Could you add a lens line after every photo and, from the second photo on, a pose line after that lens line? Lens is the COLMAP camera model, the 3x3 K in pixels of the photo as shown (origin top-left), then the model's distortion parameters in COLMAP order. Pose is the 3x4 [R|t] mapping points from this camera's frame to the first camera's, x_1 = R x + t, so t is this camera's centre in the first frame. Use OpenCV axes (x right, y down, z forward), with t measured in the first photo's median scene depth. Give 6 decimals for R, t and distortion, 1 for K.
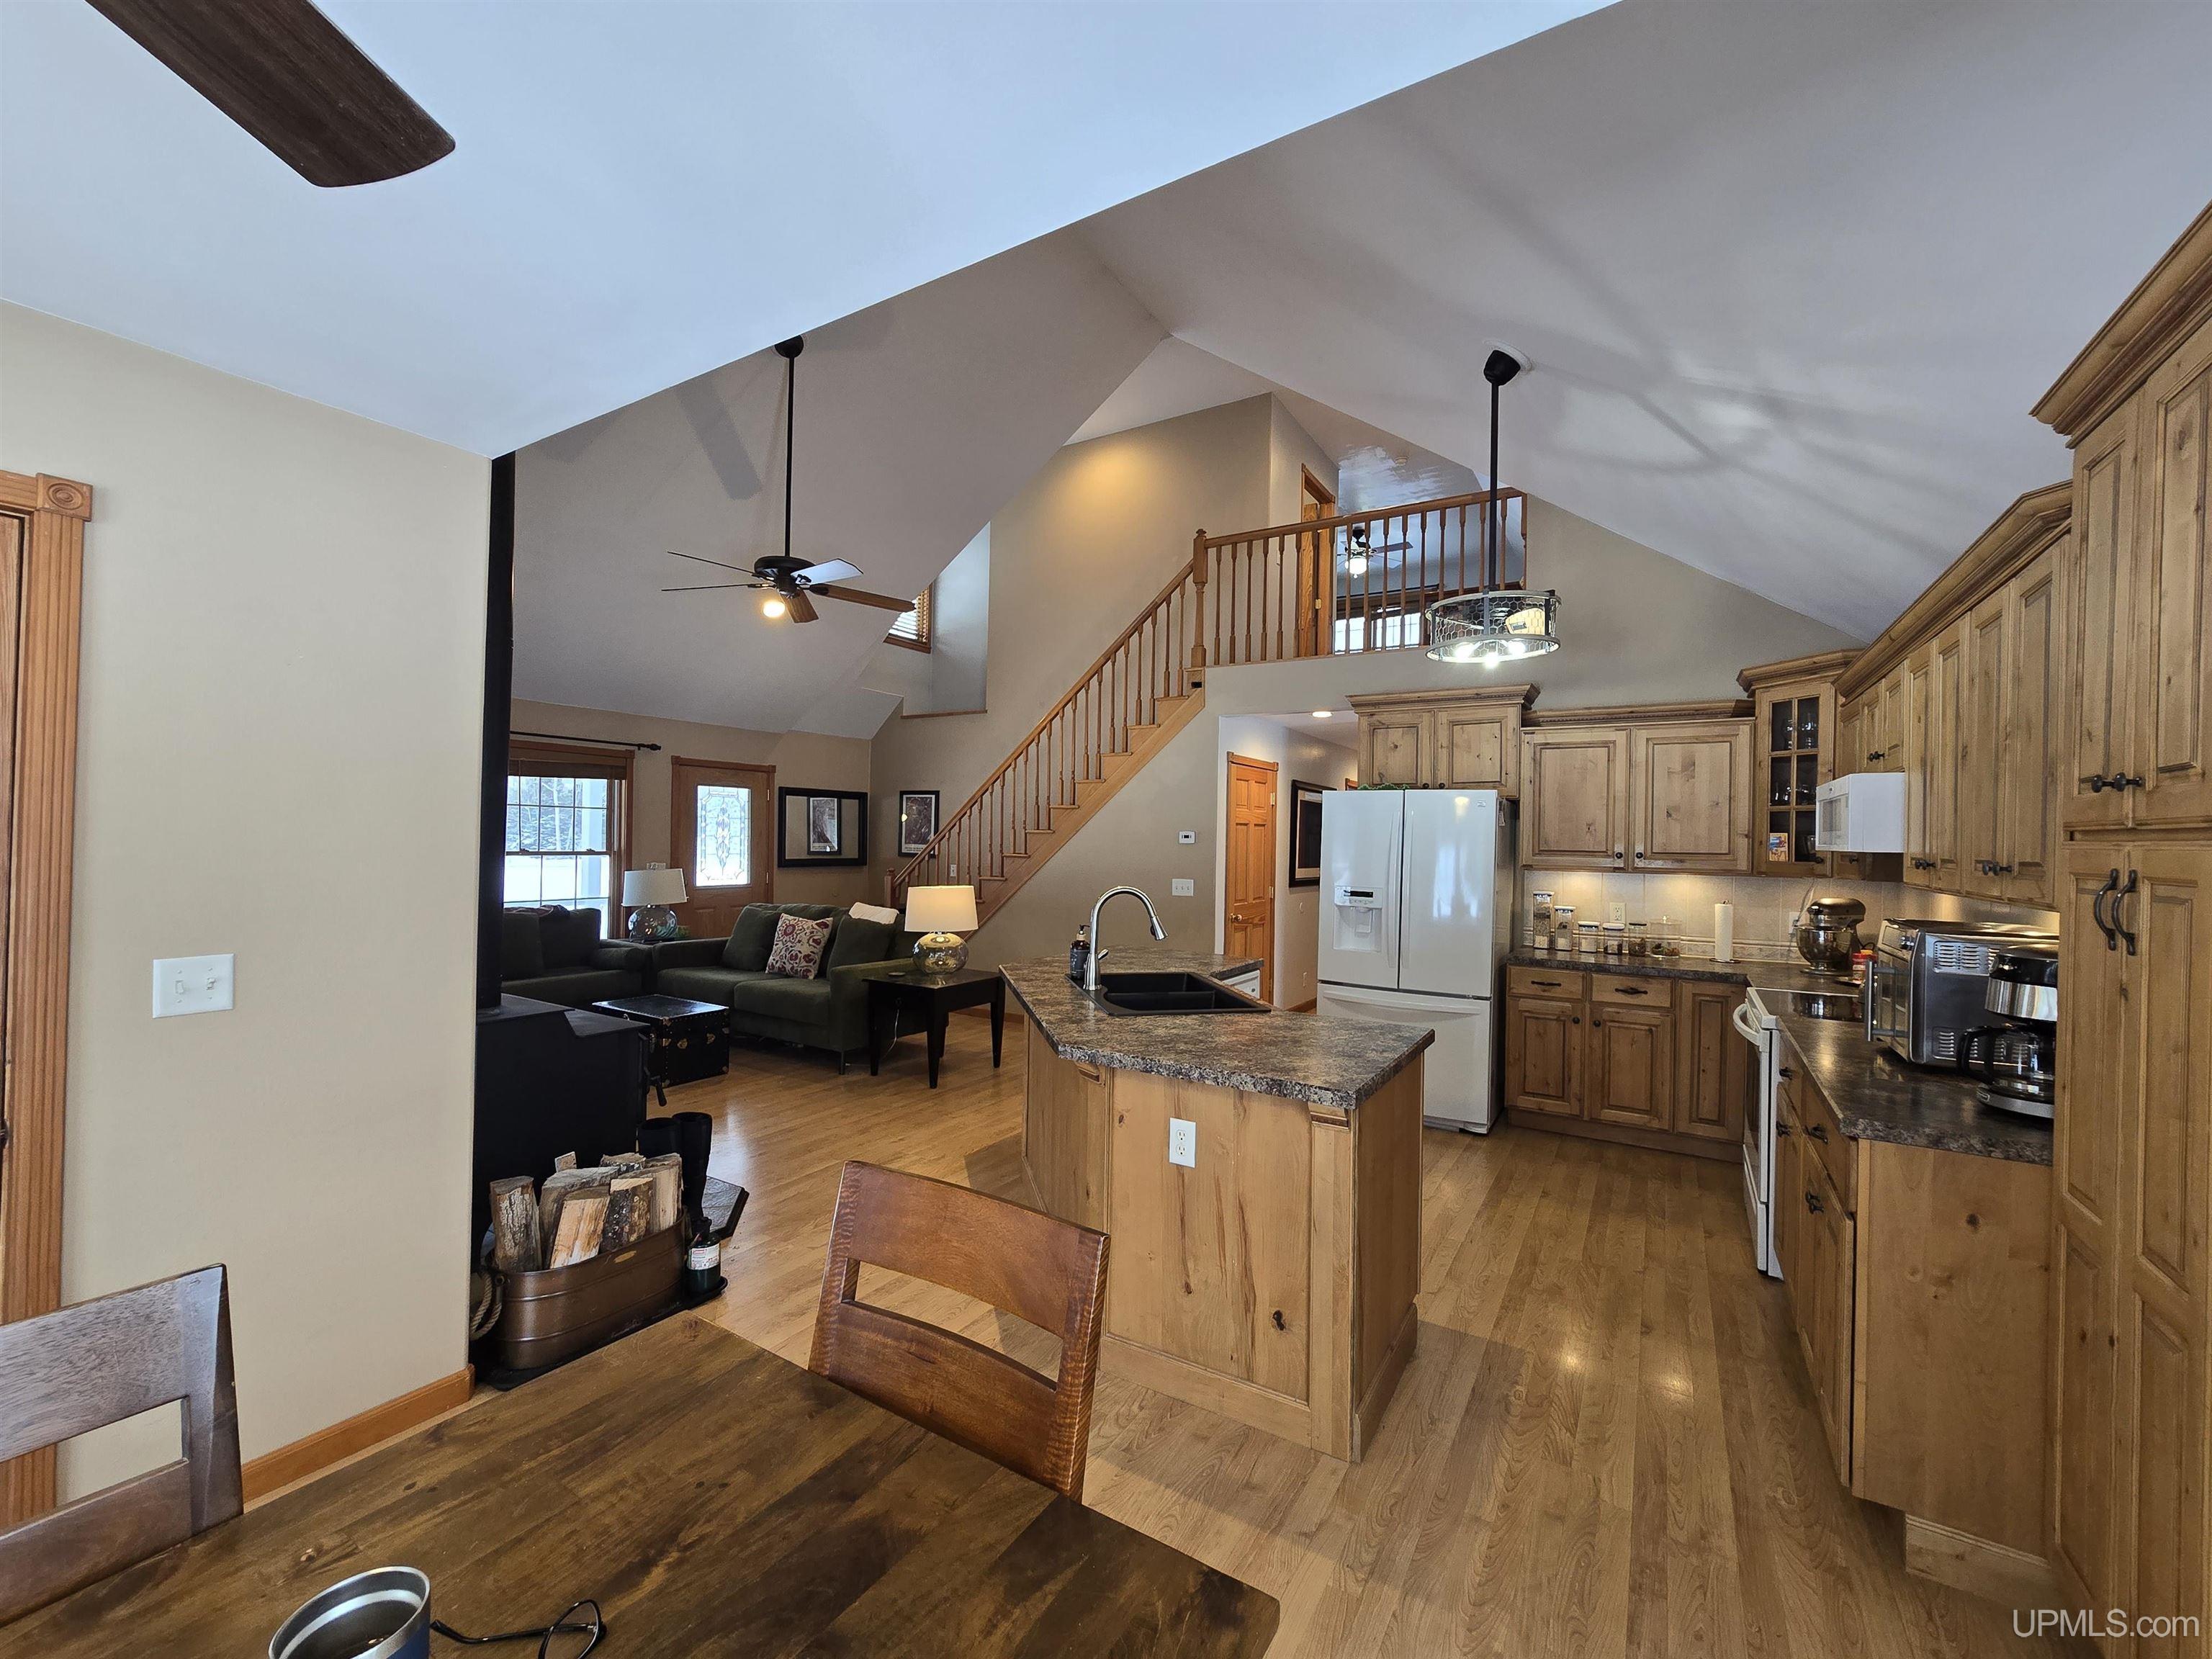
lens RADIAL K [[900.3, 0, 1118.1], [0, 900.3, 835.5], [0, 0, 1]] dist [-0.010498, 0.004725]
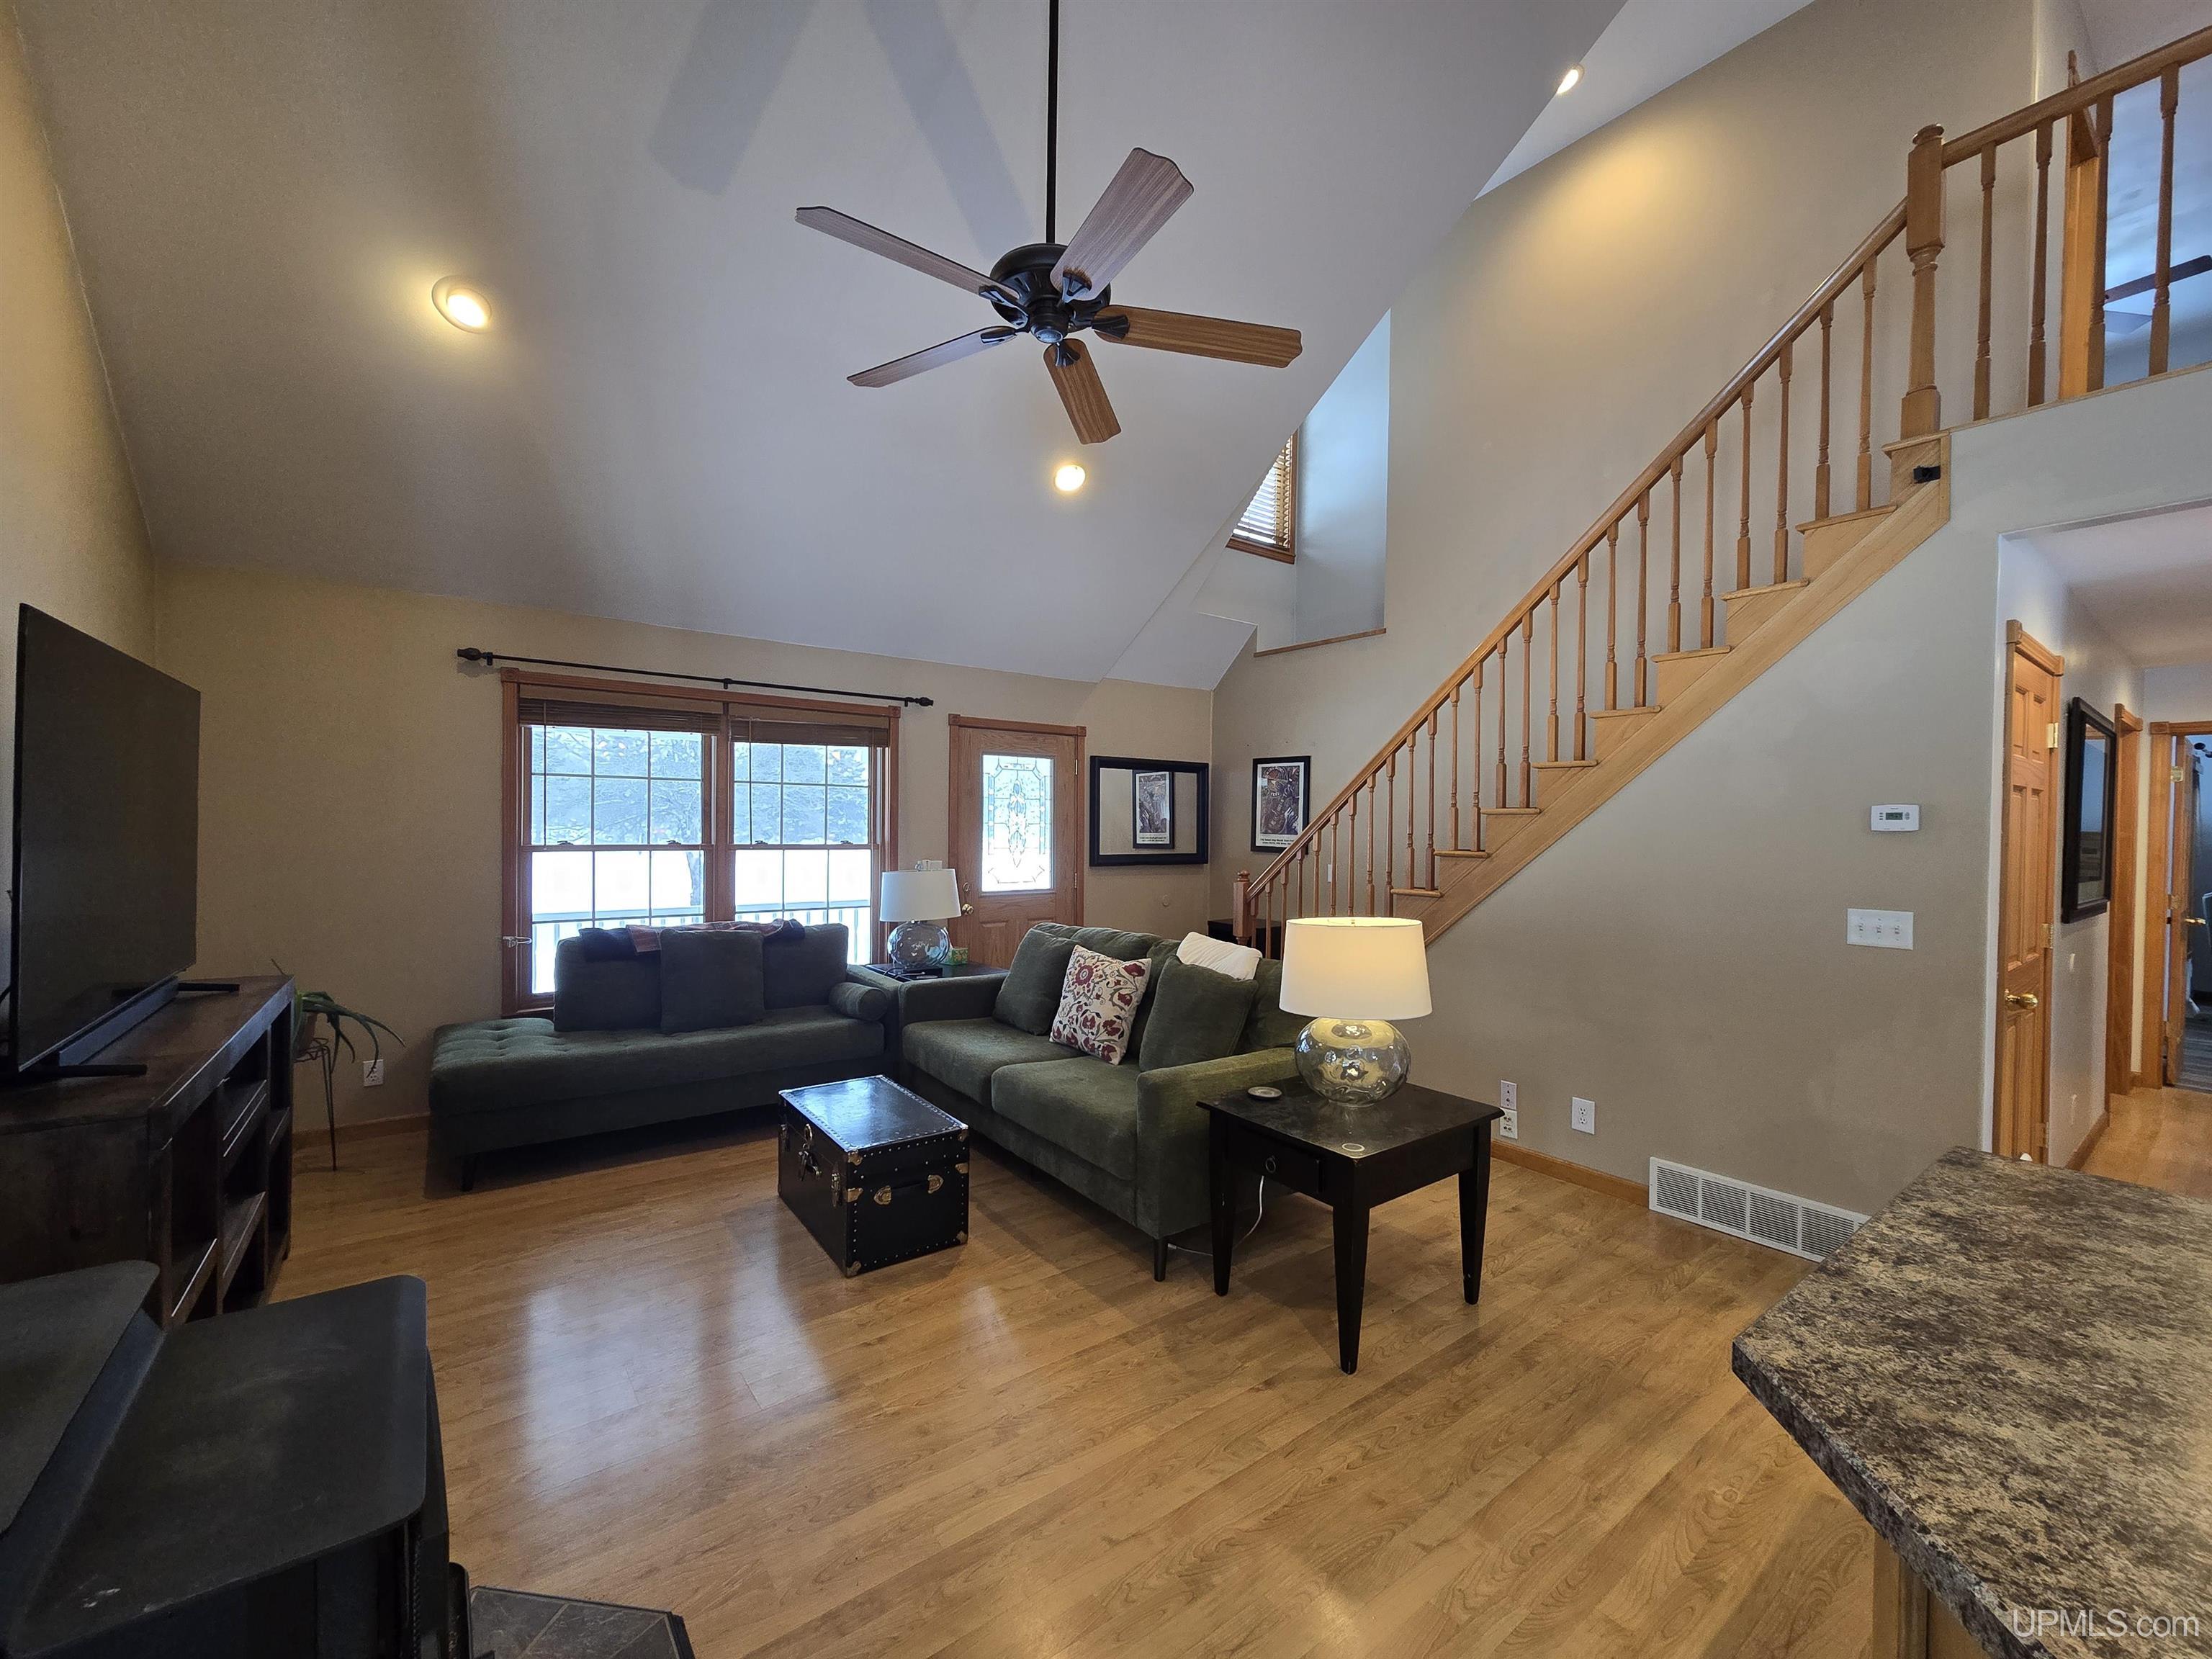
lens RADIAL K [[905.6, 0, 1115.8], [0, 905.6, 835.8], [0, 0, 1]] dist [-0.017127, 0.007858]
pose [[0.930376, -0.000431, -0.366607, -0.139308], [0.004398, 0.999940, 0.009987, 0.005381], [0.366581, -0.010904, 0.930322, 0.505708]]
